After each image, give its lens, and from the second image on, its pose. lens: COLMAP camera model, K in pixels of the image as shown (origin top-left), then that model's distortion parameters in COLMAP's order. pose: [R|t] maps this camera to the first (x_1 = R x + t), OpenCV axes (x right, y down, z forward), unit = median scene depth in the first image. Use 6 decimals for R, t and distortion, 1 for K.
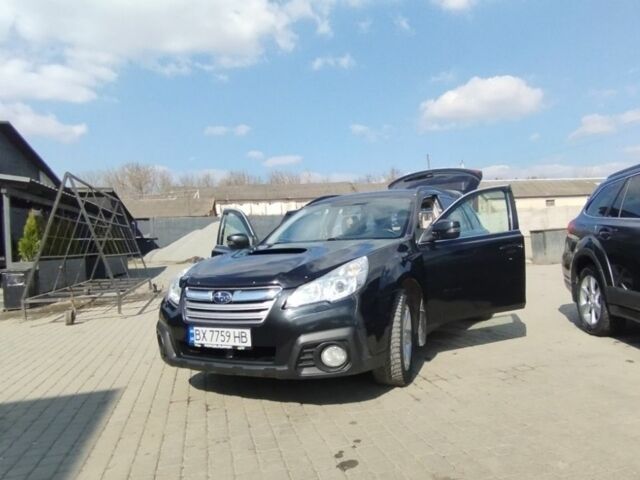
lens RADIAL K [[489.1, 0, 349.1], [0, 489.1, 240.3], [0, 0, 1]] dist [-0.006487, -0.005404]
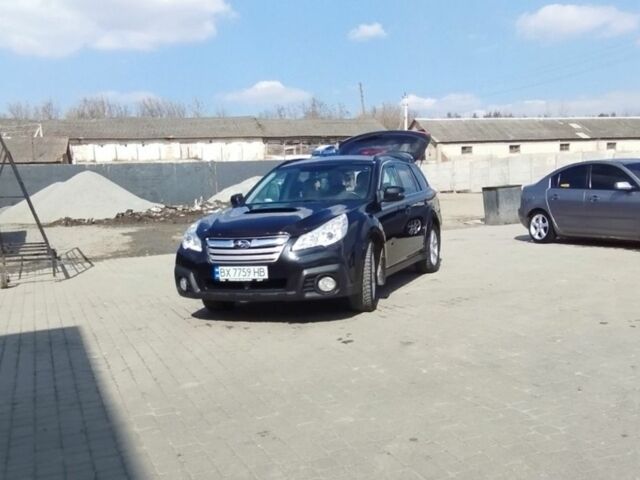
lens RADIAL K [[665.4, 0, 320.0], [0, 665.4, 240.0], [0, 0, 1]] dist [0.005085, -0.004273]
pose [[0.994682, -0.005192, 0.102860, -0.231291], [-0.001640, 0.997803, 0.066223, -0.018327], [-0.102978, -0.066040, 0.992489, -0.846537]]
